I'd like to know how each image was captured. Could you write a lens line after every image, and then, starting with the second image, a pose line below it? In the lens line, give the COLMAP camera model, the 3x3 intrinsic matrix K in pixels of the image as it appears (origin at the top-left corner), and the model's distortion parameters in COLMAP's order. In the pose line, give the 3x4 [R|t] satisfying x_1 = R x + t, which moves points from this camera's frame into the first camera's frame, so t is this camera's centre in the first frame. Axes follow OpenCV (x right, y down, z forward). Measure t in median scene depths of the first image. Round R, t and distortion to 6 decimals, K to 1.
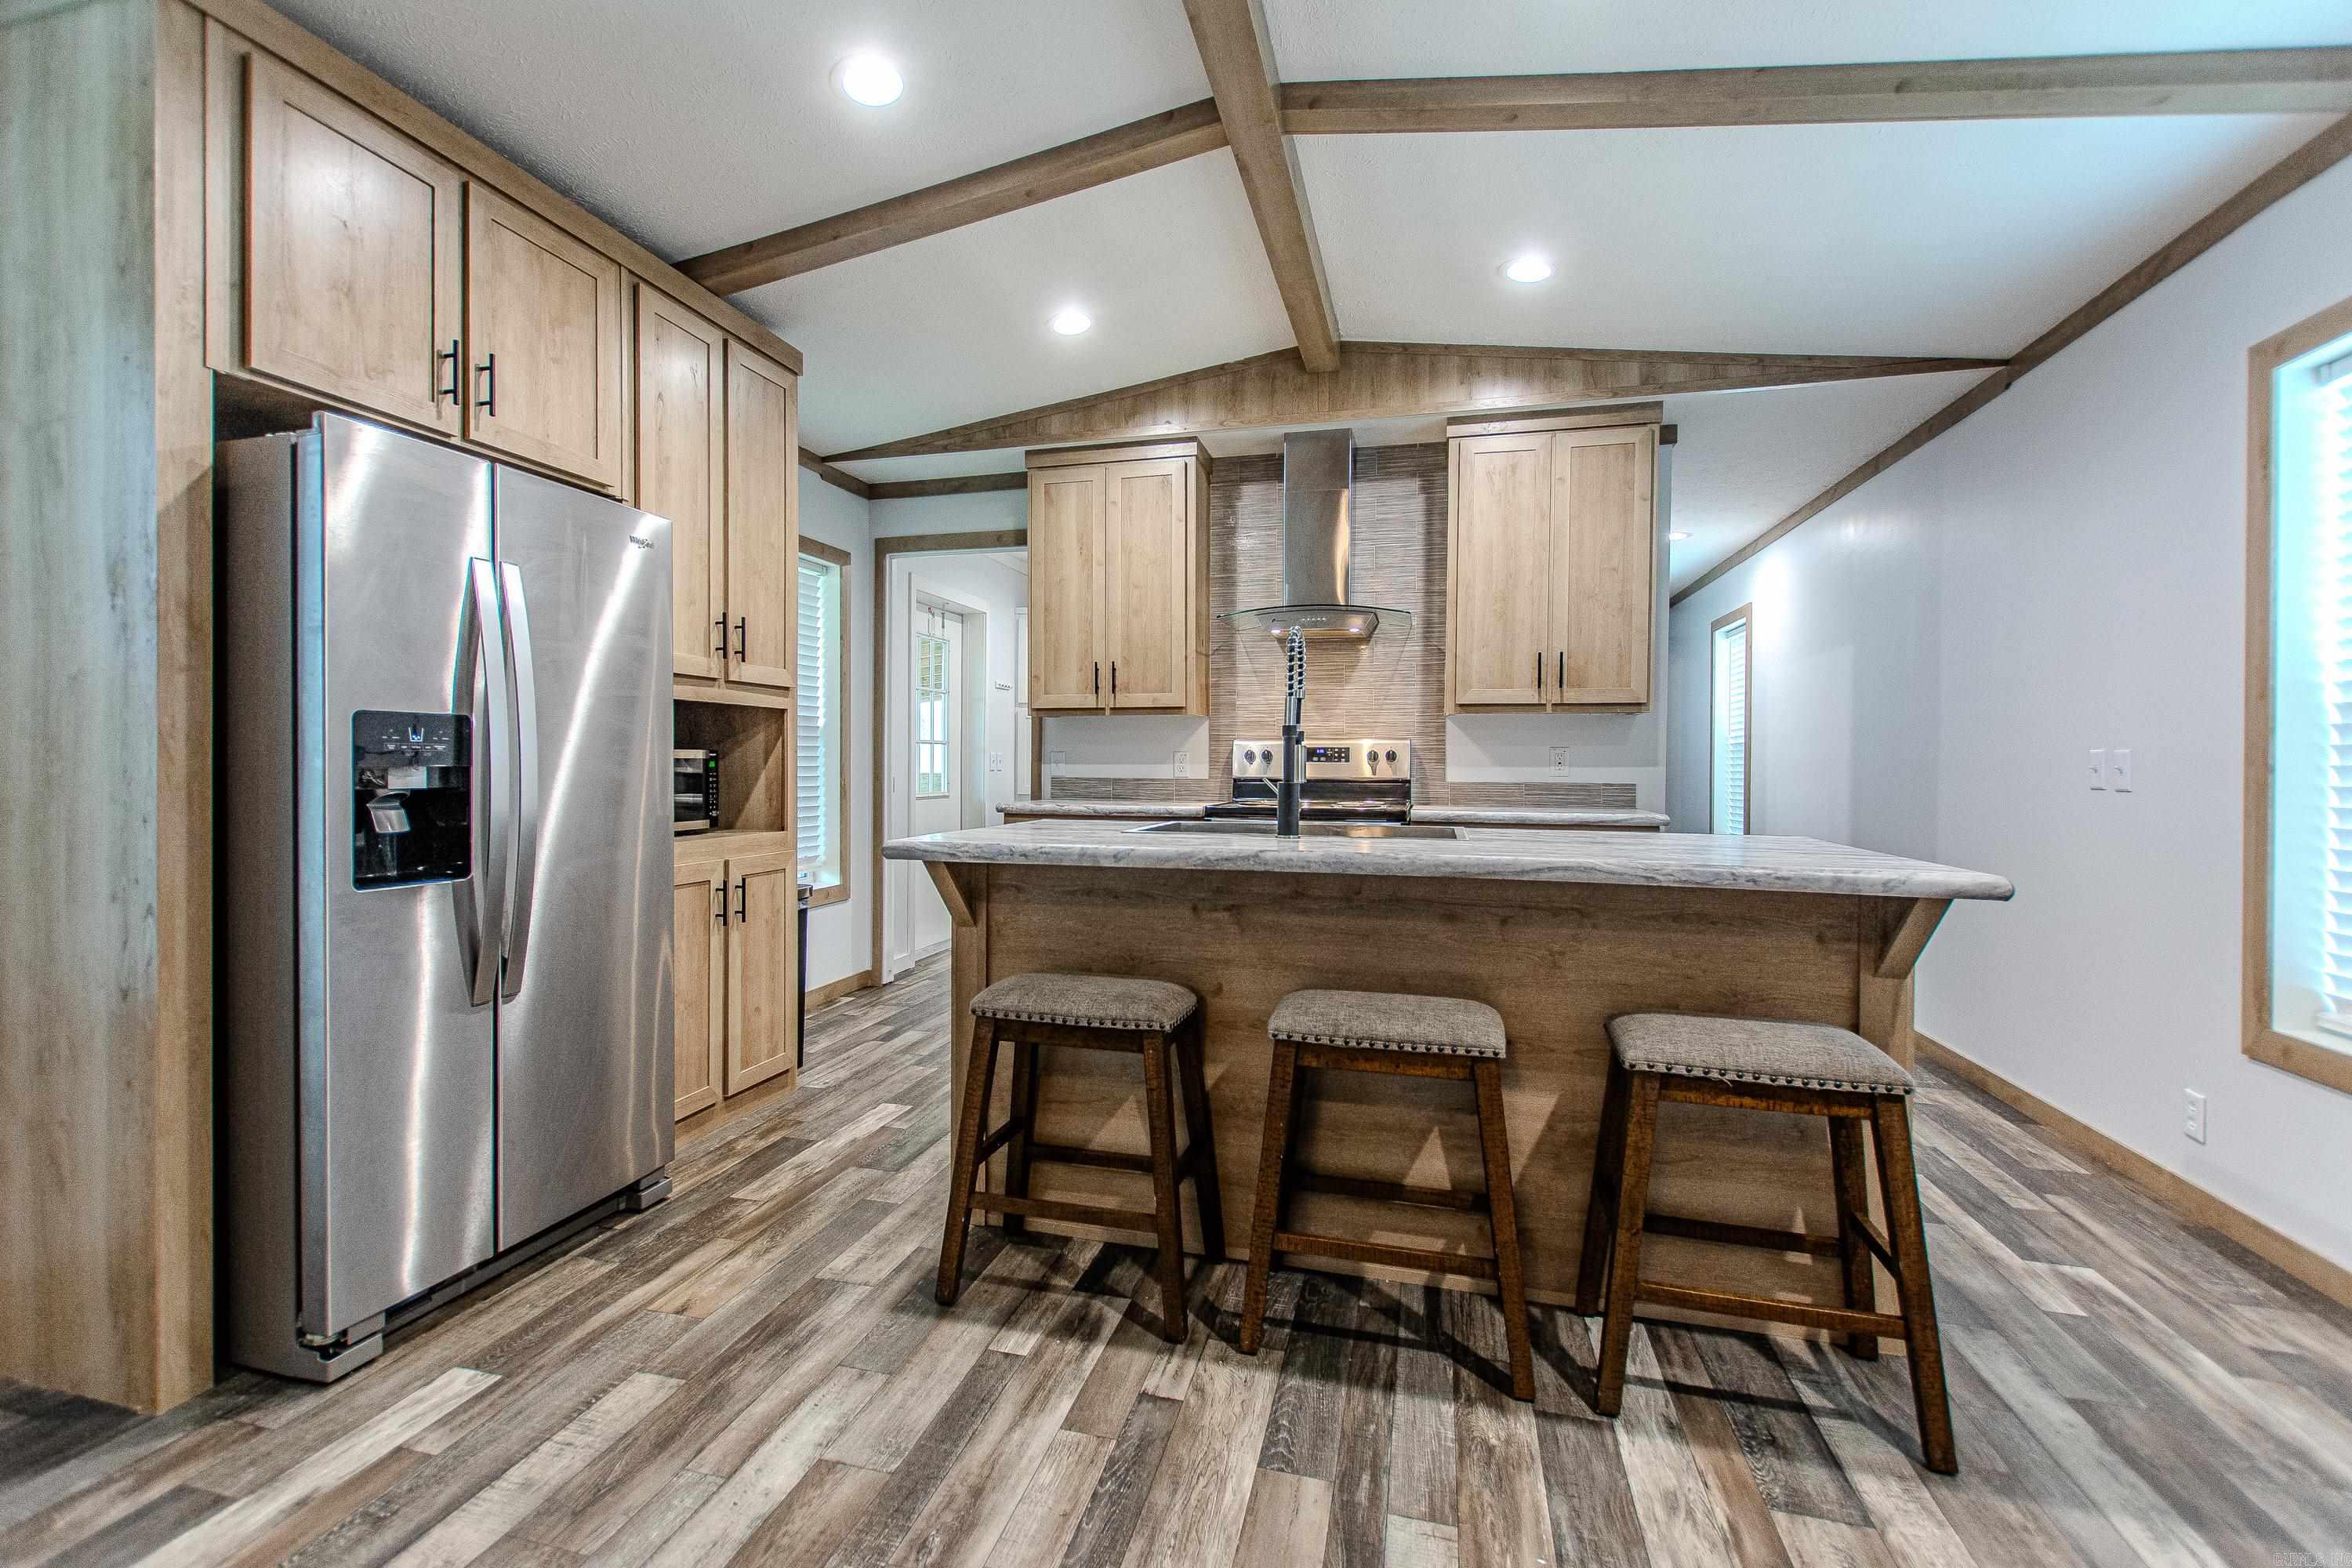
lens RADIAL K [[1033.6, 0, 1117.6], [0, 1033.6, 767.1], [0, 0, 1]] dist [0.011209, -0.004449]
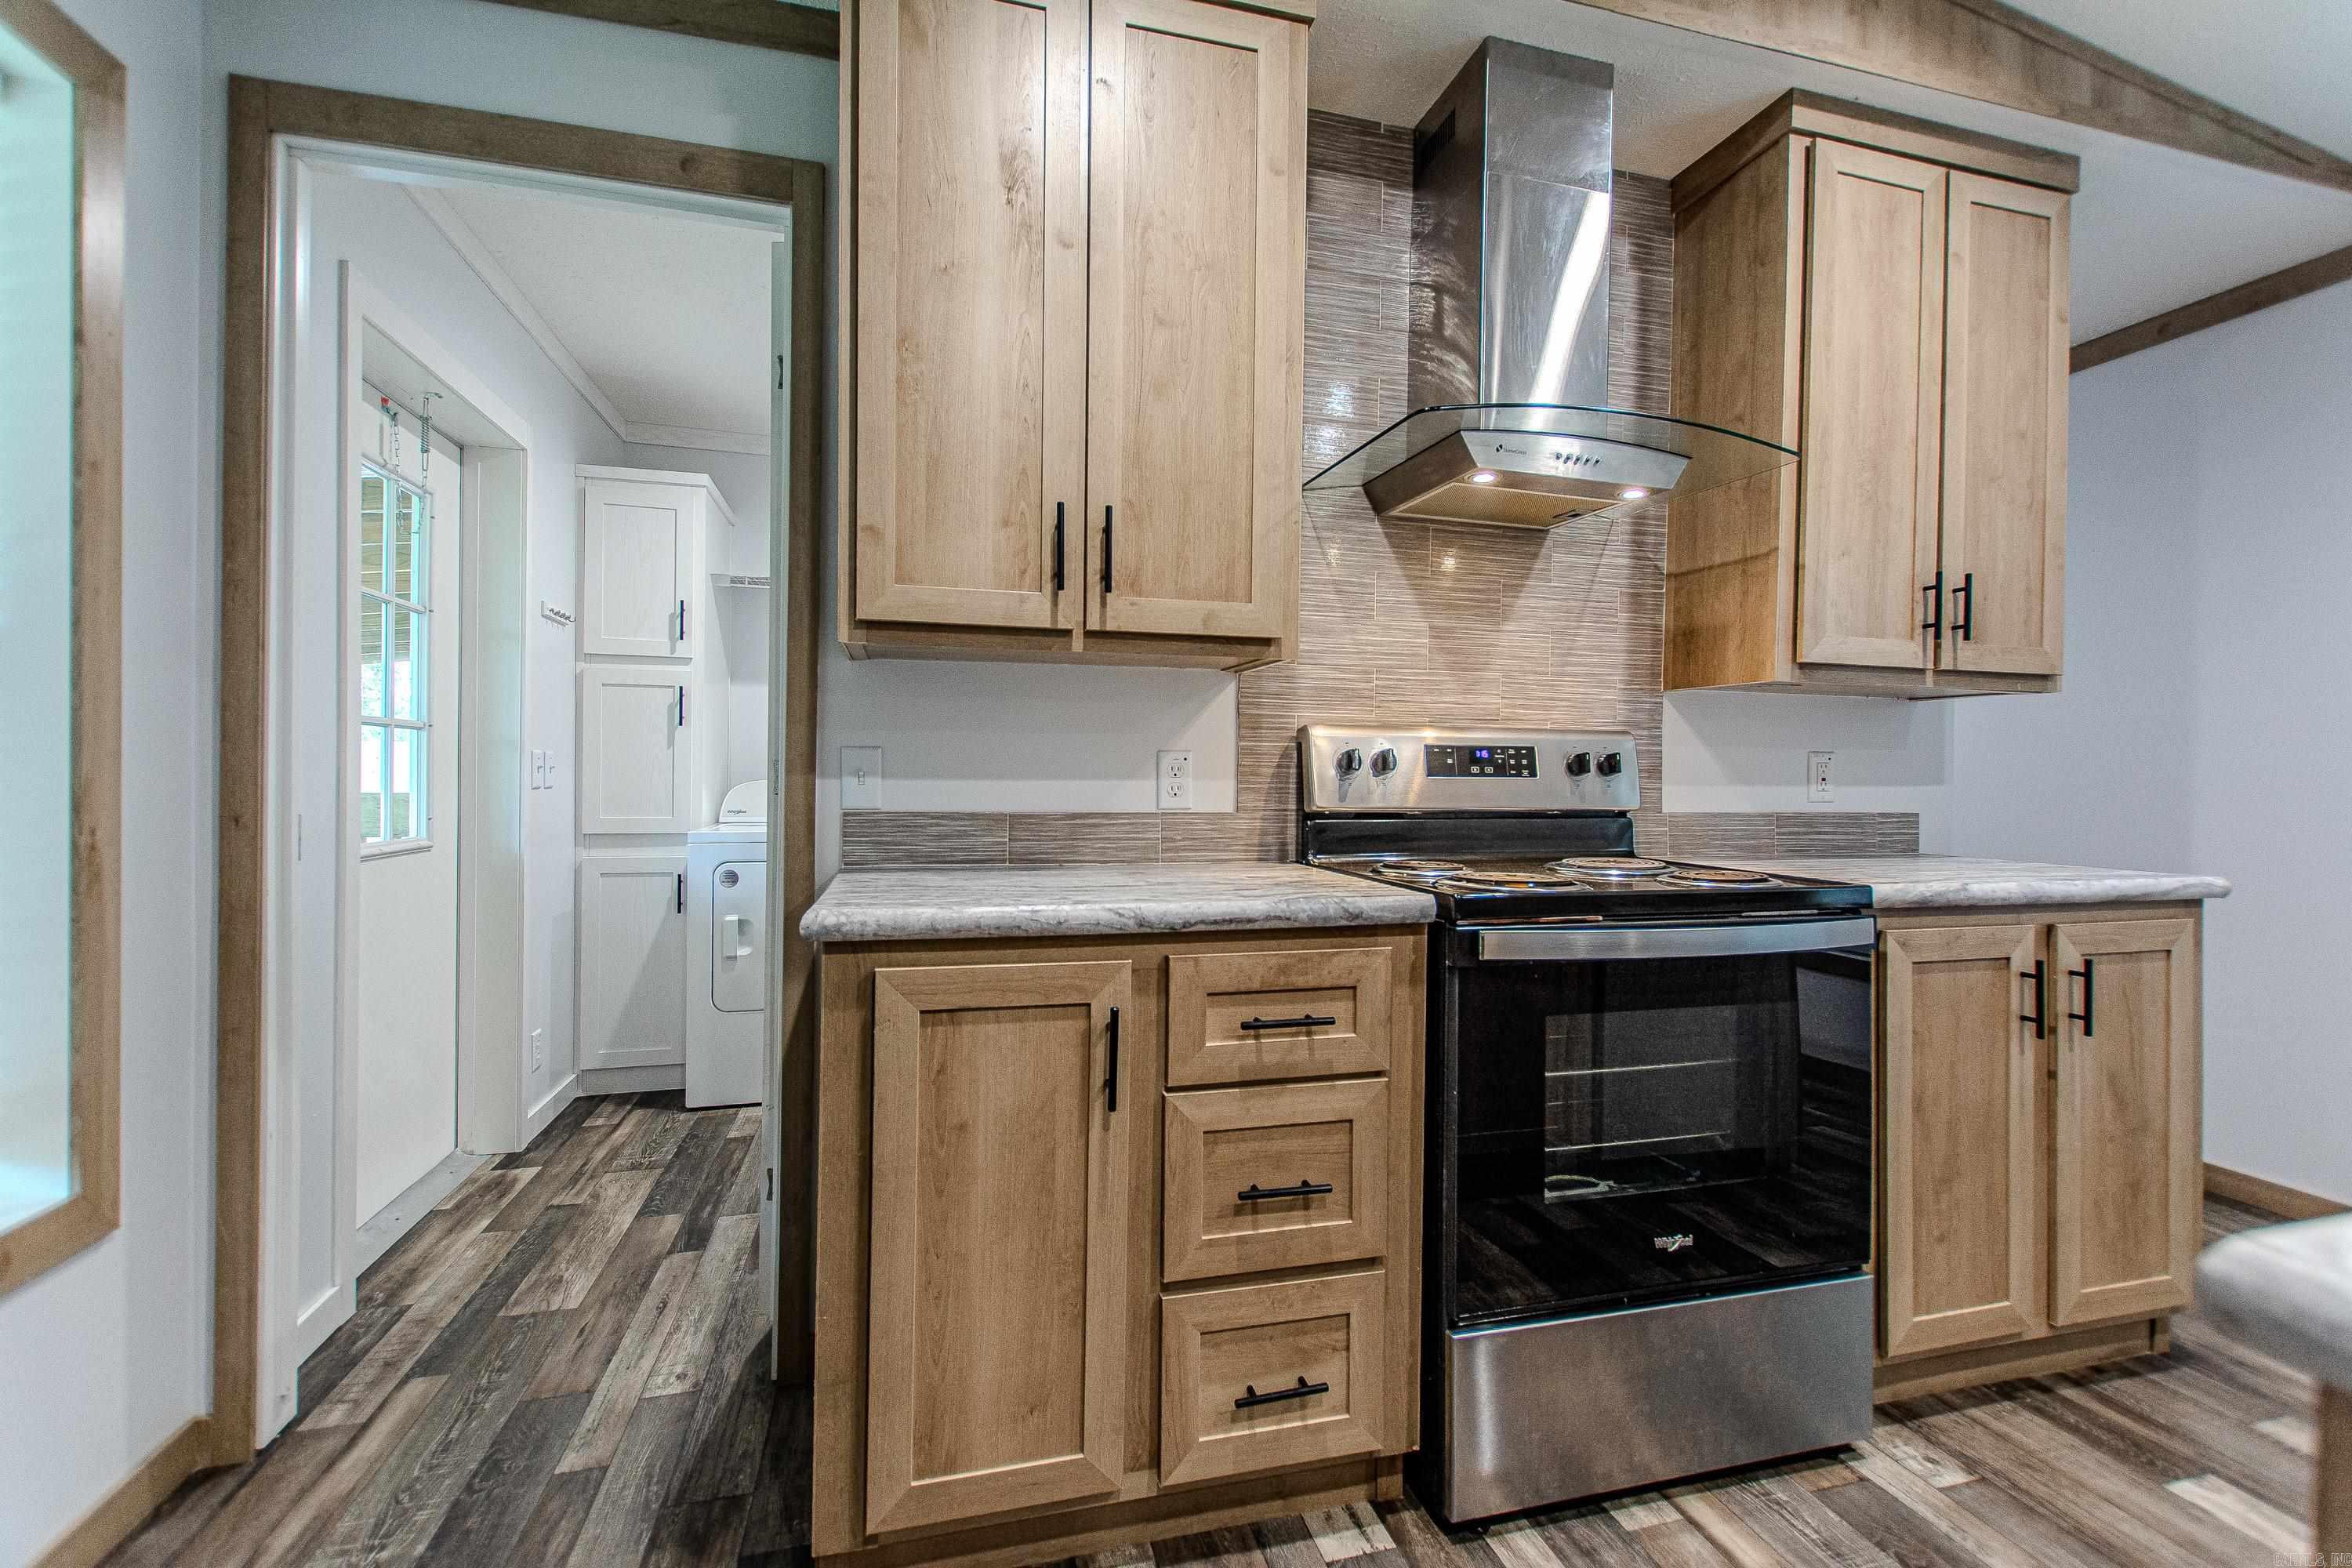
lens RADIAL K [[1033.6, 0, 1195.3], [0, 1033.6, 773.5], [0, 0, 1]] dist [0.011209, -0.004449]
pose [[0.852960, 0.003820, 0.521962, -0.256867], [-0.002796, 0.999992, -0.002749, -0.006884], [-0.521968, 0.000886, 0.852965, 0.990582]]
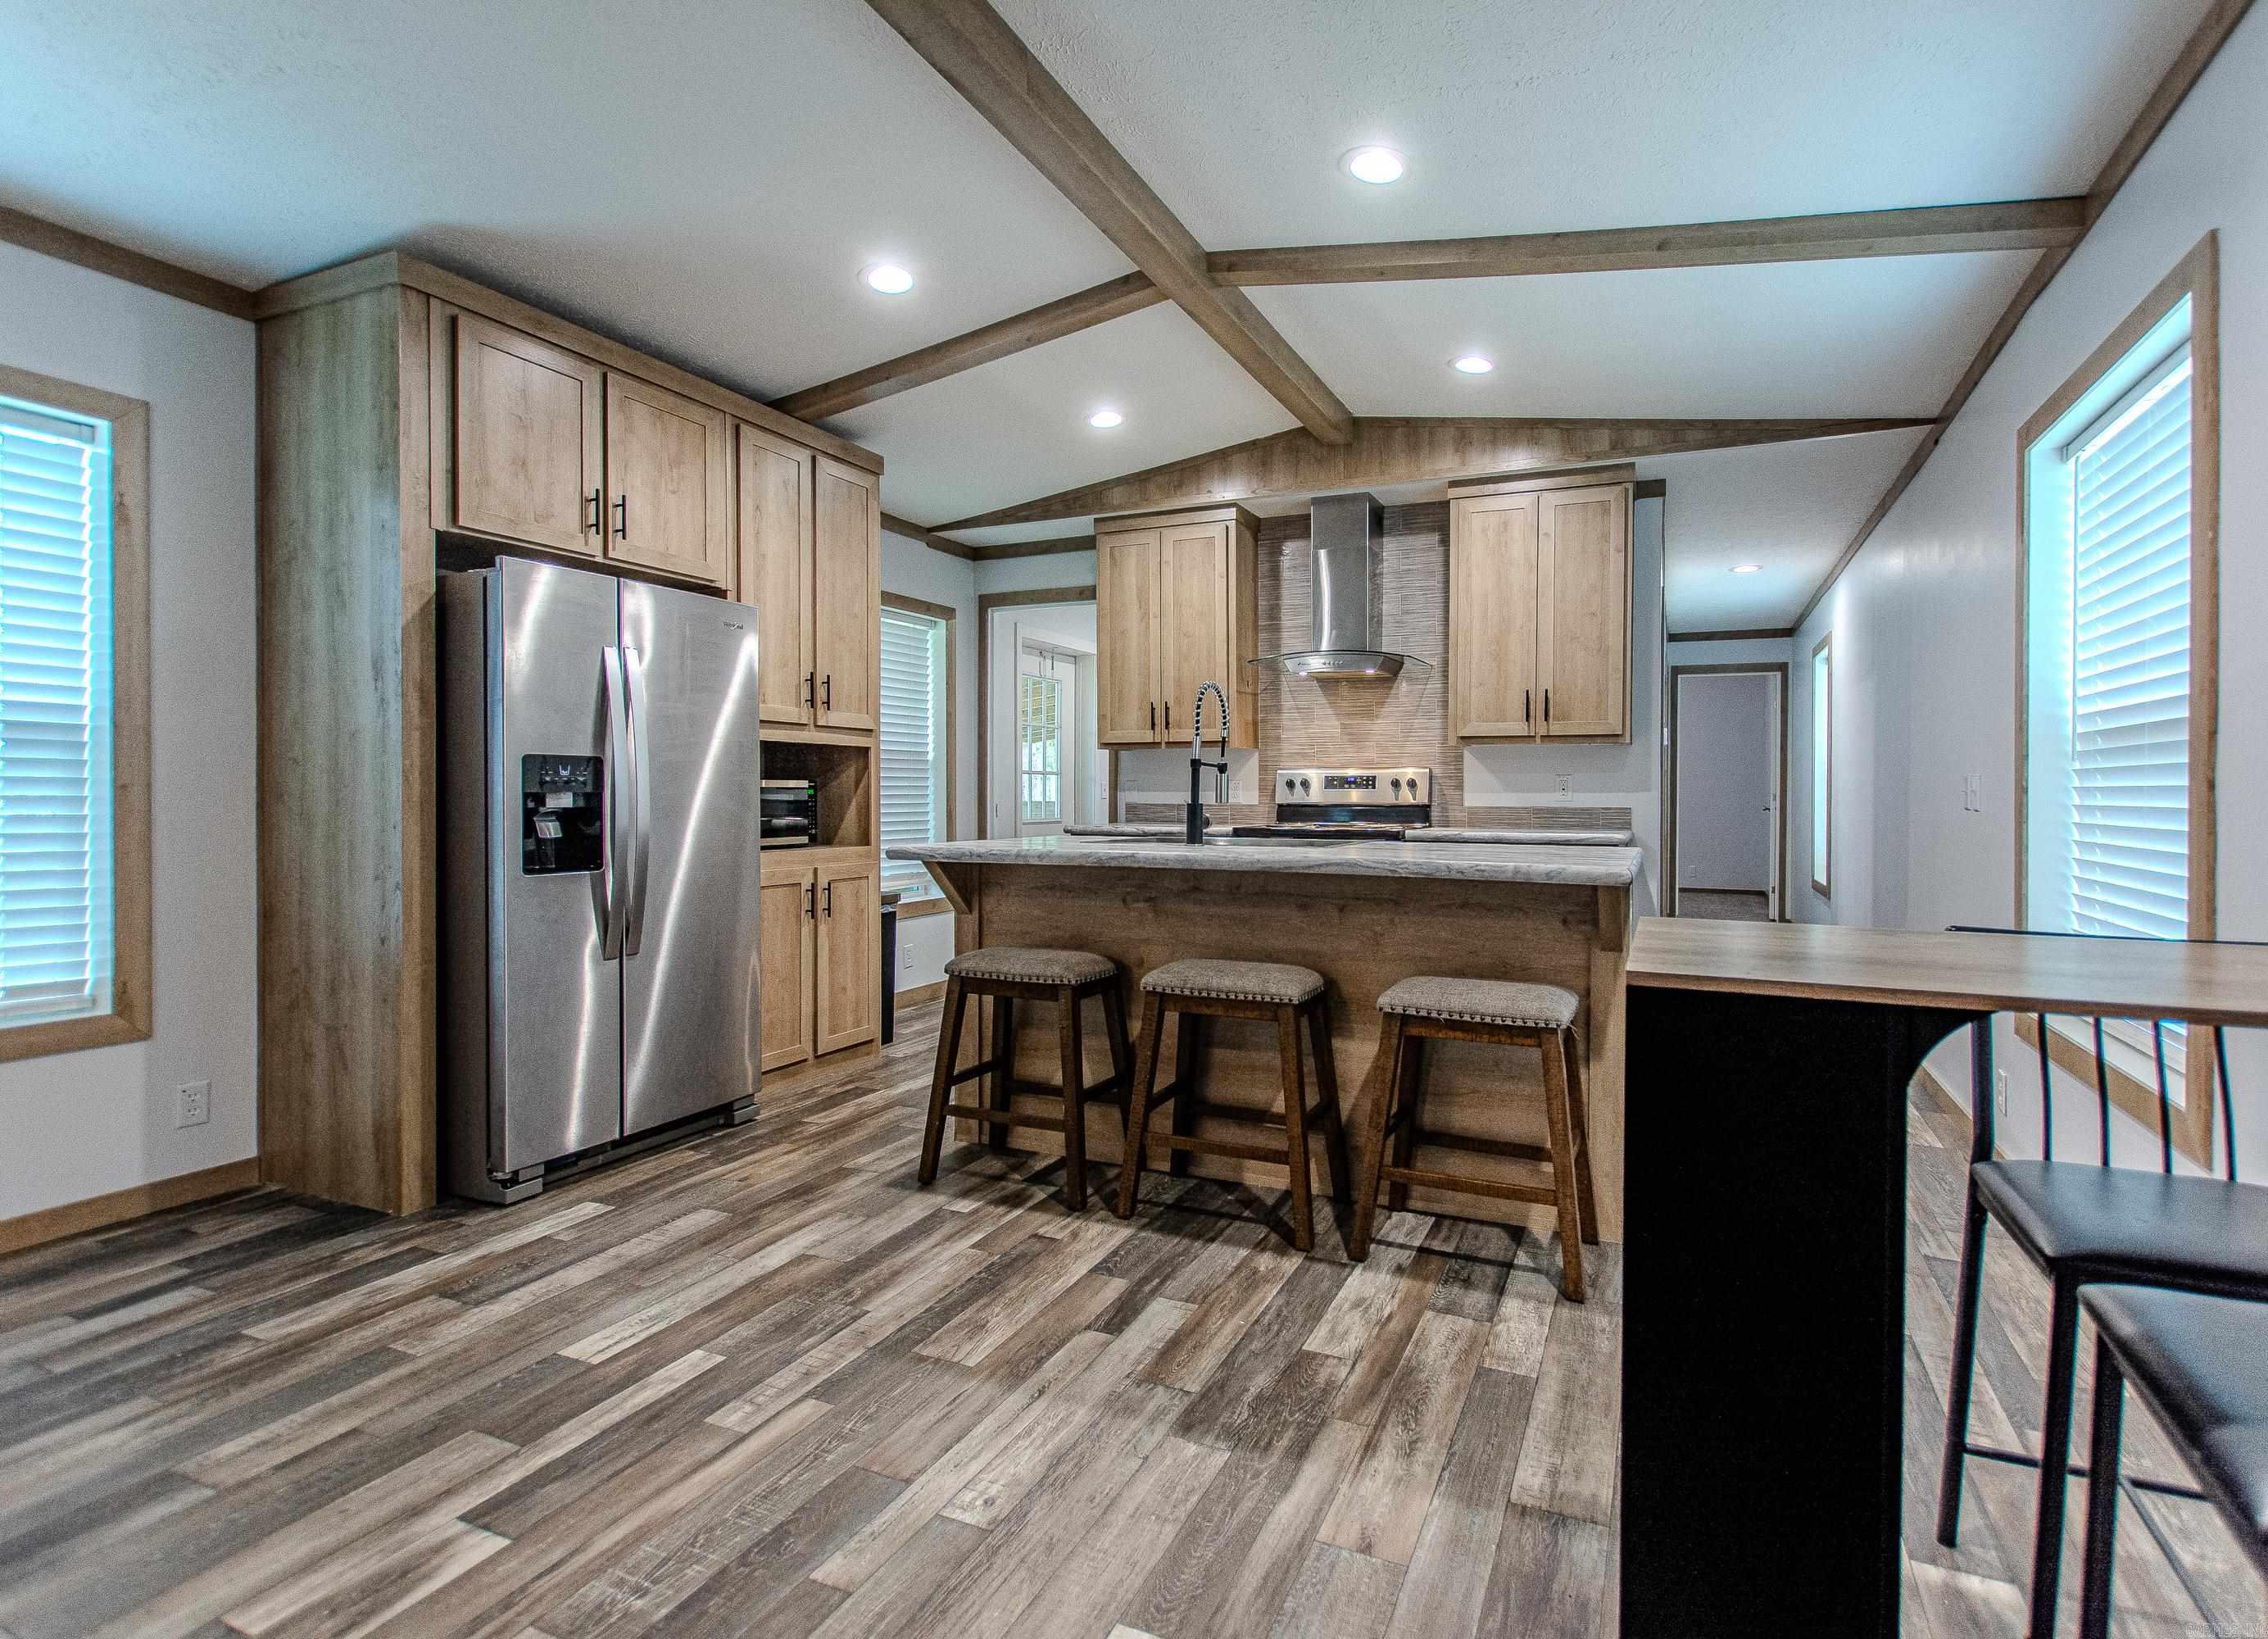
lens RADIAL K [[1077.0, 0, 1195.0], [0, 1077.0, 795.7], [0, 0, 1]] dist [0.012586, 0.000883]
pose [[0.992340, -0.002886, -0.123503, 0.260156], [0.002672, 0.999995, -0.001900, 0.006291], [0.123508, 0.001556, 0.992342, -0.265221]]
